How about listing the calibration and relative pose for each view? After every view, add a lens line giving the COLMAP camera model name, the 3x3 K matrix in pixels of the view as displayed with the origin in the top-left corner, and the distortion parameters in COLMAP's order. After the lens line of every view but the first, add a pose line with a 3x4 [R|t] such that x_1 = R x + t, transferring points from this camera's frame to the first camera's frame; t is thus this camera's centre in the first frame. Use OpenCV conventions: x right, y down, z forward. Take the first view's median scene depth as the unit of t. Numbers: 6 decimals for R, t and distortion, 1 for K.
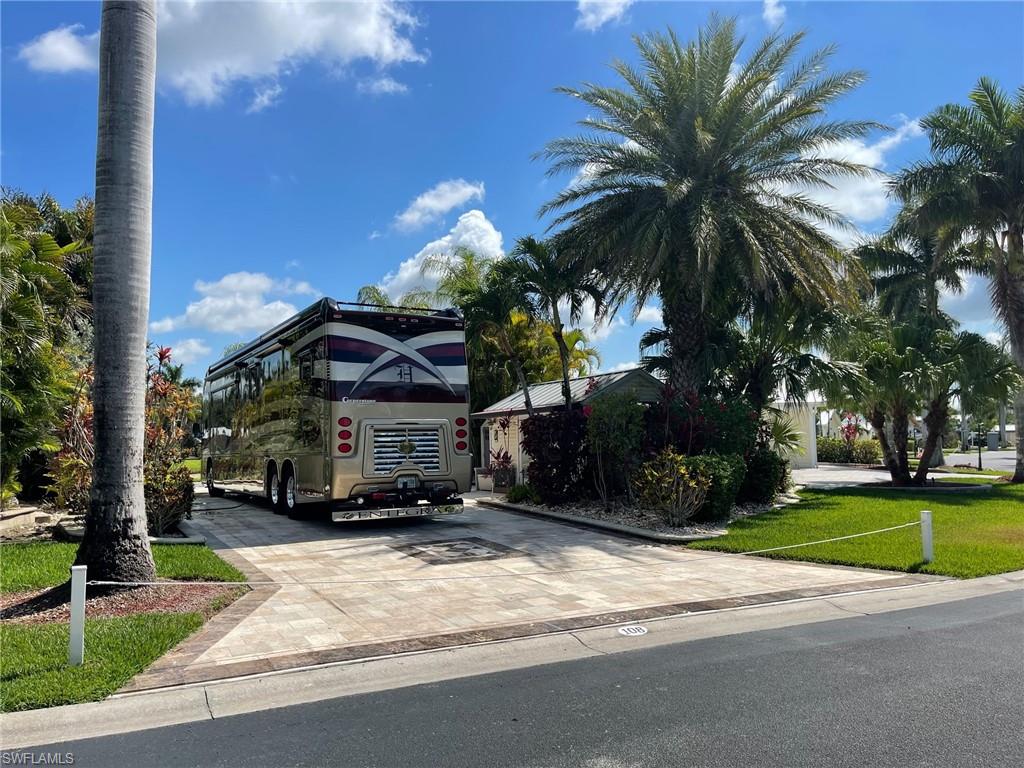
lens RADIAL K [[764.5, 0, 506.2], [0, 764.5, 396.7], [0, 0, 1]] dist [0.074542, -0.106969]
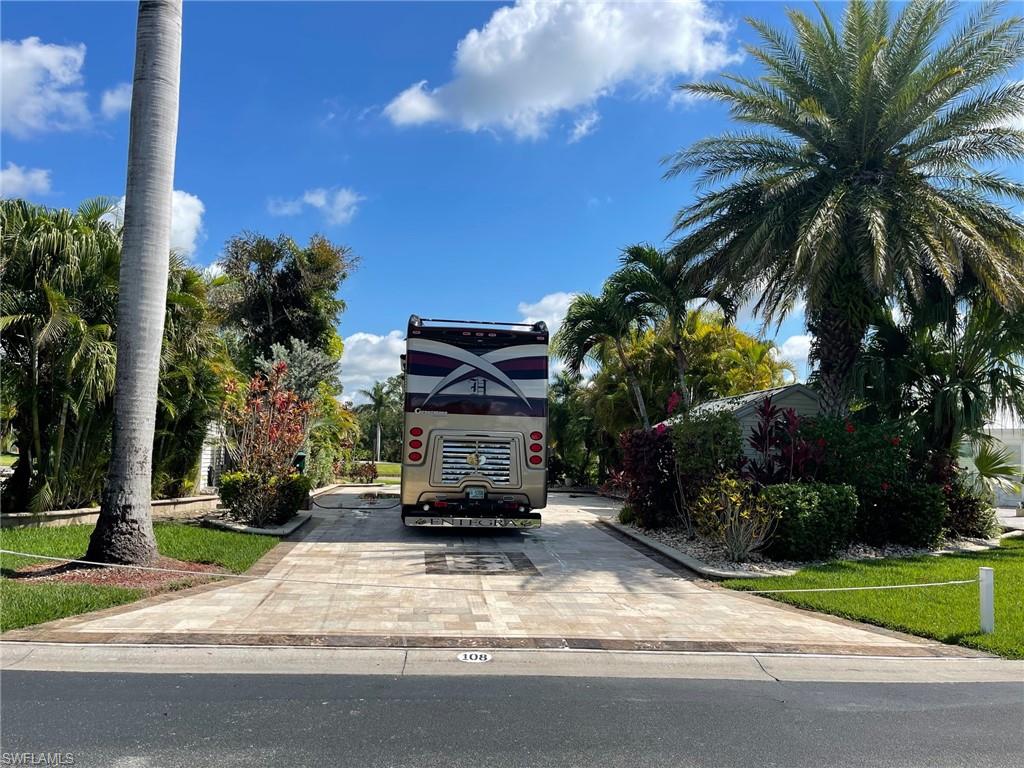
lens RADIAL K [[764.5, 0, 506.2], [0, 764.5, 396.7], [0, 0, 1]] dist [0.074542, -0.106969]
pose [[0.924696, 0.013323, -0.380473, 0.302352], [-0.020849, 0.999660, -0.015666, -0.001665], [0.380135, 0.022419, 0.924659, 0.070830]]
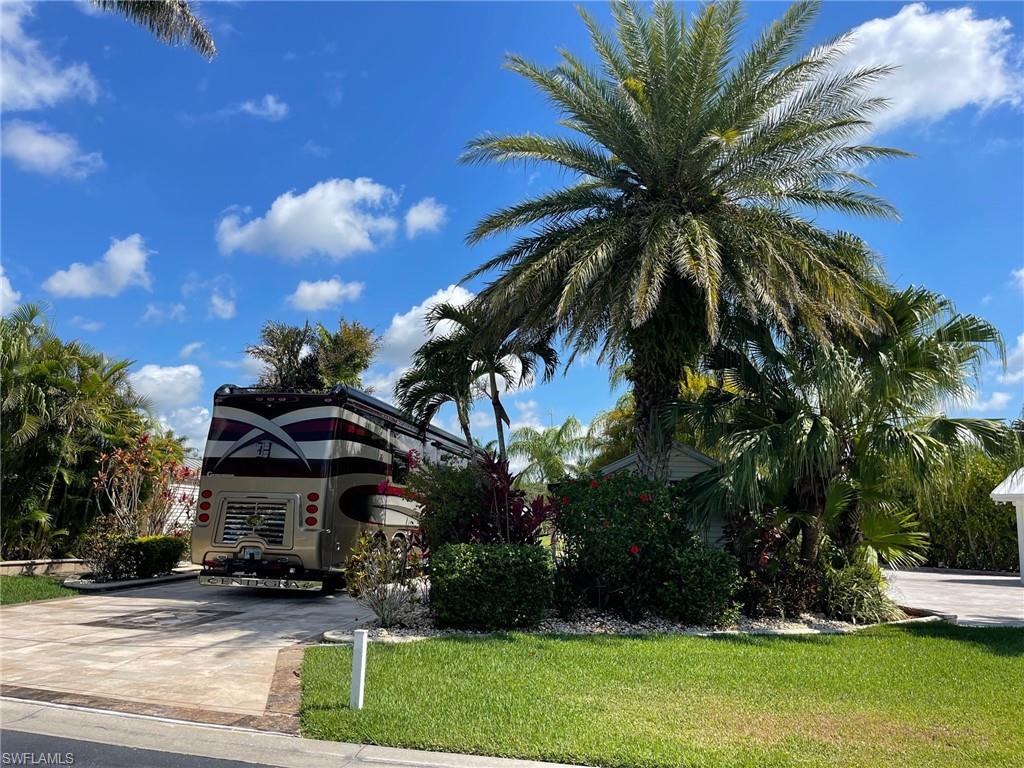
lens RADIAL K [[763.9, 0, 512.0], [0, 763.9, 384.0], [0, 0, 1]] dist [0.003164, -0.111890]
pose [[0.756407, -0.076648, -0.649595, 0.852648], [-0.005441, 0.992339, -0.123425, 0.008539], [0.654079, 0.096893, 0.750195, 0.439617]]
